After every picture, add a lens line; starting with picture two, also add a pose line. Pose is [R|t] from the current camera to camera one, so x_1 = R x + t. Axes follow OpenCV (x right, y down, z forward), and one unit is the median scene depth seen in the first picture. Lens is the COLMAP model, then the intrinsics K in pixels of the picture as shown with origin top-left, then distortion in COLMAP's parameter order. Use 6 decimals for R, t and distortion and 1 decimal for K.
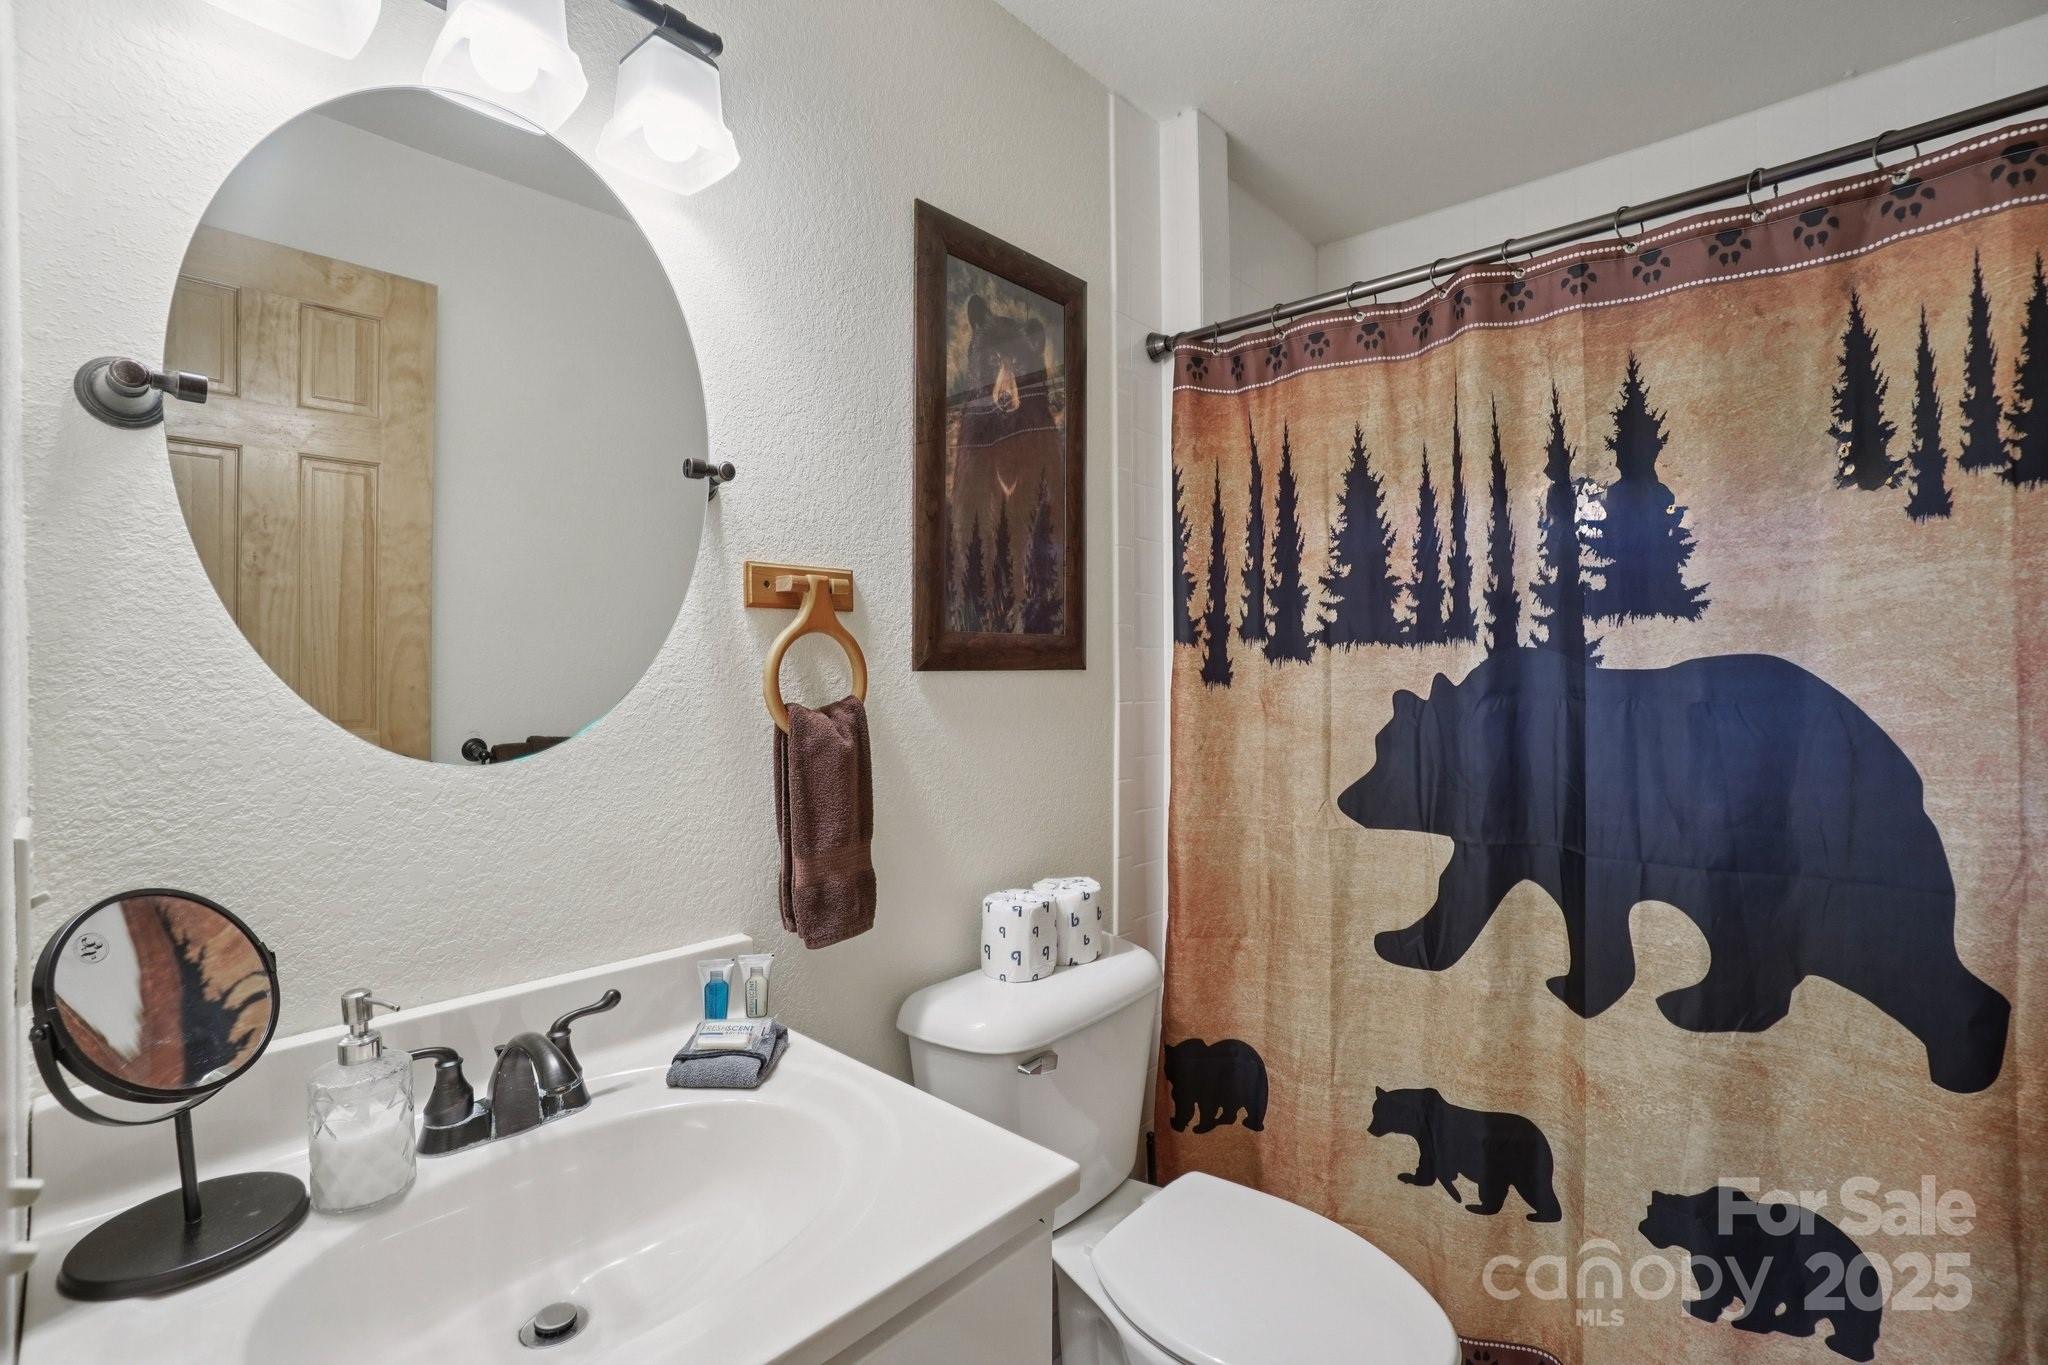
lens RADIAL K [[903.6, 0, 1020.7], [0, 903.6, 659.4], [0, 0, 1]] dist [-0.058179, 0.019043]
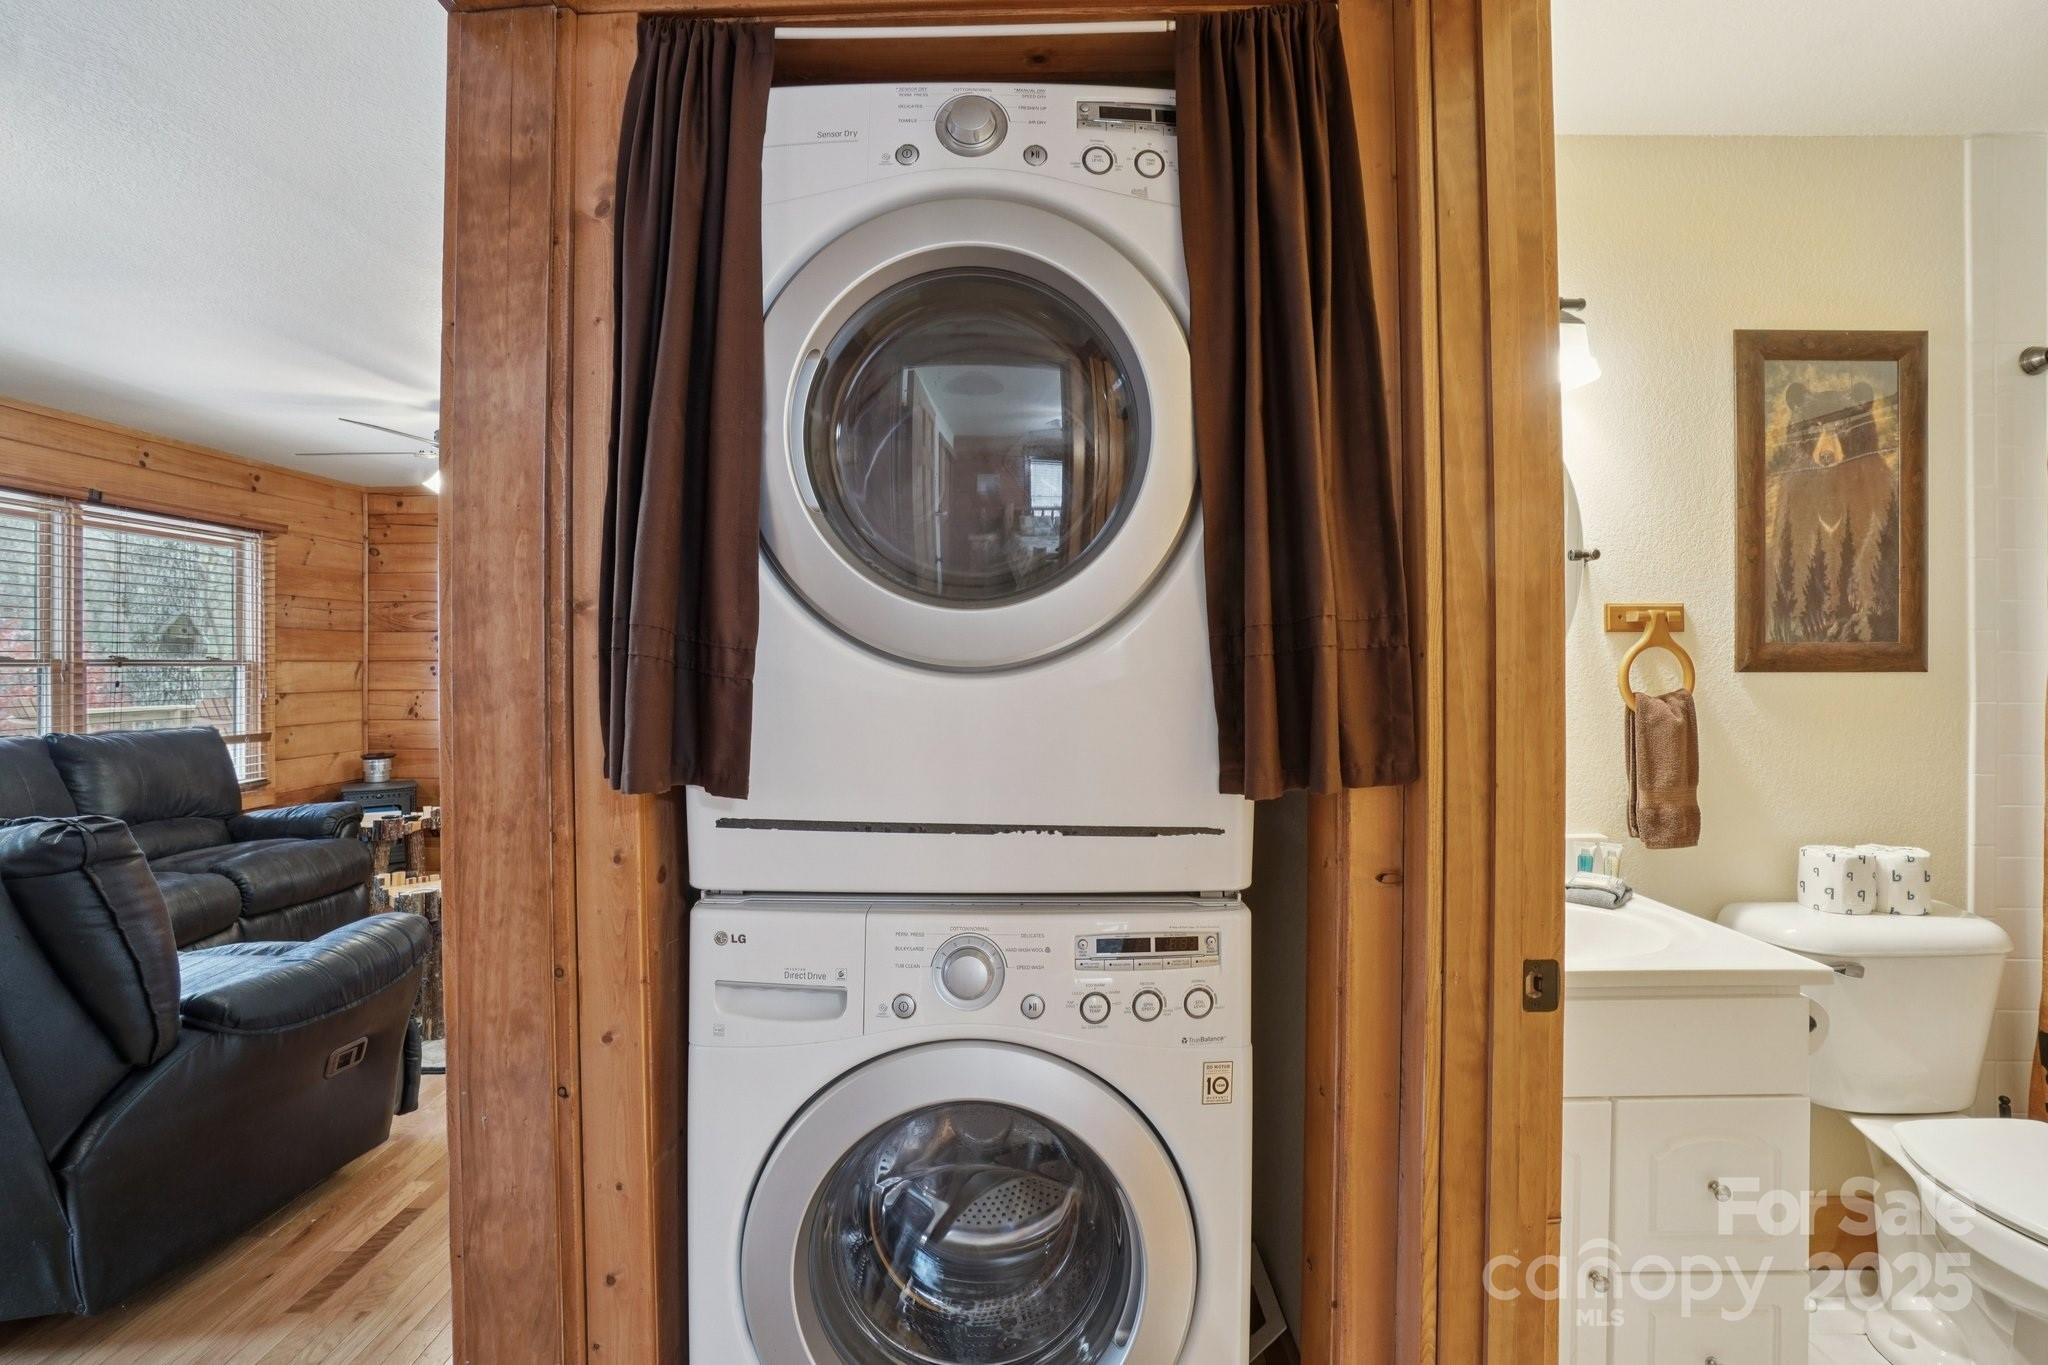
lens RADIAL K [[905.2, 0, 1024.9], [0, 905.2, 664.1], [0, 0, 1]] dist [-0.058462, 0.019686]
pose [[0.672390, 0.004540, -0.740183, 0.158808], [0.003757, 0.999947, 0.009547, -0.018173], [0.740188, -0.009200, 0.672337, -0.781611]]
